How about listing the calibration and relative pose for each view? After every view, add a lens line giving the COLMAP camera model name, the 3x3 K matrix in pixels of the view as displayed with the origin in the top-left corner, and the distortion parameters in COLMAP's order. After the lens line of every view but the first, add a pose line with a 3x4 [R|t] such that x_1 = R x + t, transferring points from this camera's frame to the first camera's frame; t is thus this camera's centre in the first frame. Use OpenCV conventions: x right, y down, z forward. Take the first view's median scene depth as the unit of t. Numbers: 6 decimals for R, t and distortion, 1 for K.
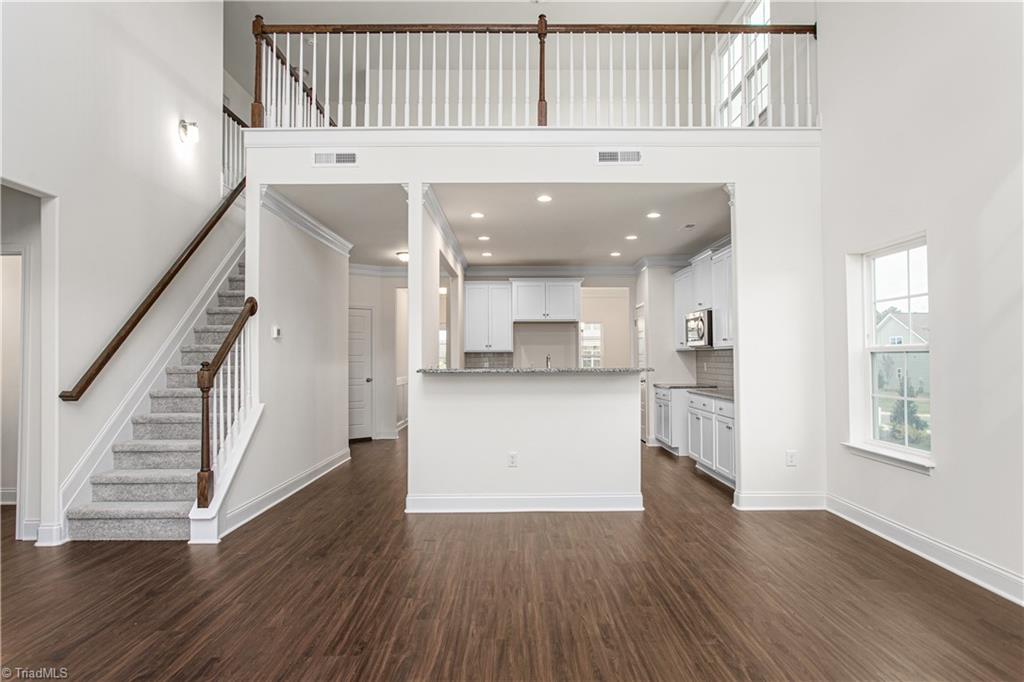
lens RADIAL K [[611.3, 0, 516.4], [0, 611.3, 337.2], [0, 0, 1]] dist [-0.001530, 0.000911]
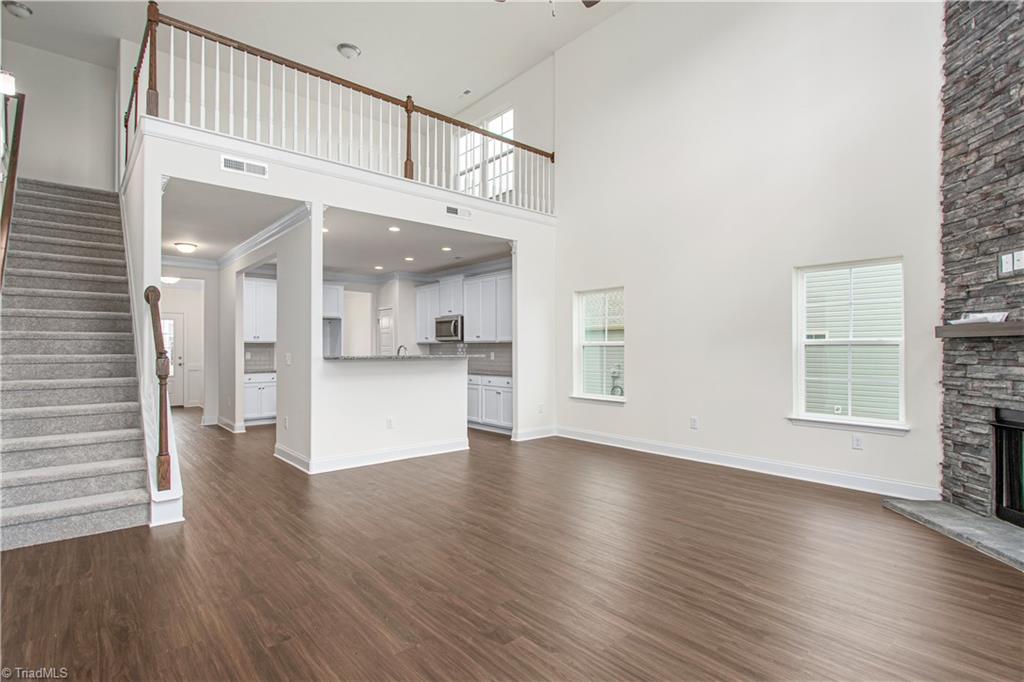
lens RADIAL K [[497.0, 0, 519.4], [0, 497.0, 346.7], [0, 0, 1]] dist [0.001361, 0.000357]
pose [[0.764590, 0.006426, 0.644485, -0.487375], [-0.021541, 0.999646, 0.015587, 0.008366], [-0.644157, -0.025801, 0.764458, -0.018054]]
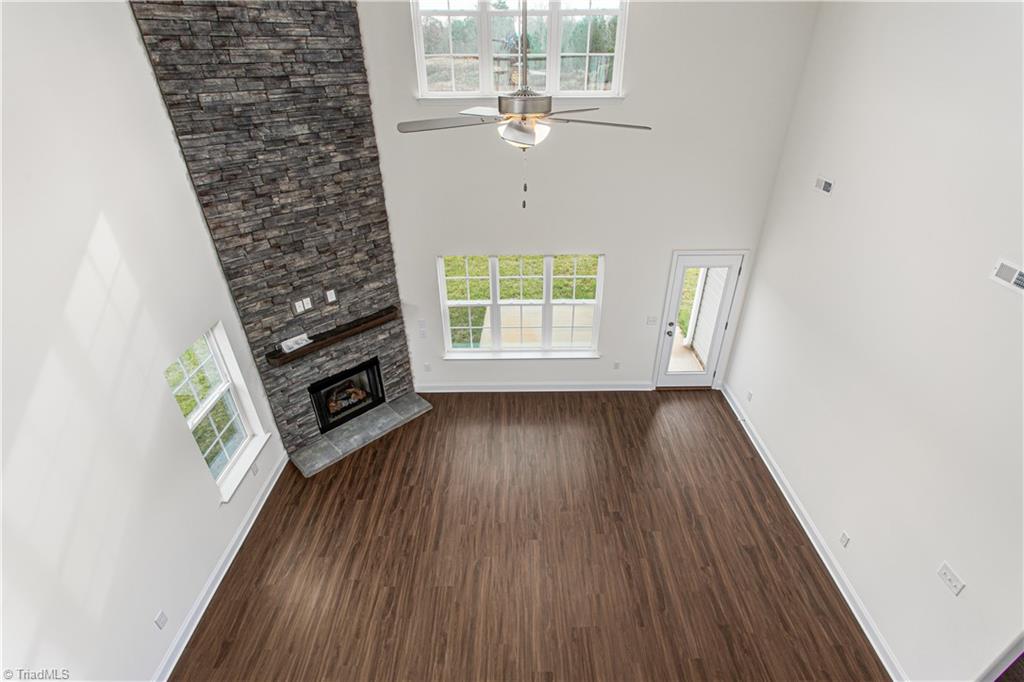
lens RADIAL K [[497.0, 0, 518.5], [0, 497.0, 344.7], [0, 0, 1]] dist [0.001361, 0.000357]
pose [[-0.999862, 0.008639, 0.014182, -0.053279], [0.014595, 0.864514, 0.502397, -0.541256], [-0.007920, 0.502534, -0.864521, 0.987922]]
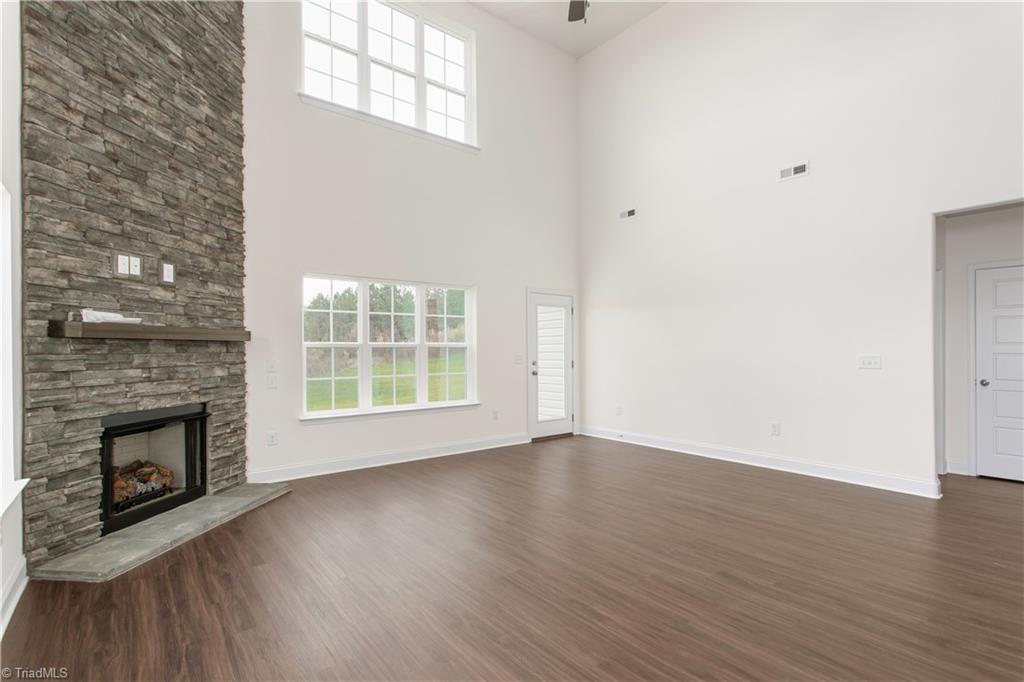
lens RADIAL K [[497.0, 0, 526.6], [0, 497.0, 348.2], [0, 0, 1]] dist [0.001361, 0.000357]
pose [[-0.778175, 0.007223, -0.628006, 0.408572], [0.027011, 0.999394, -0.021976, 0.030910], [0.627467, -0.034065, -0.777898, 0.880143]]
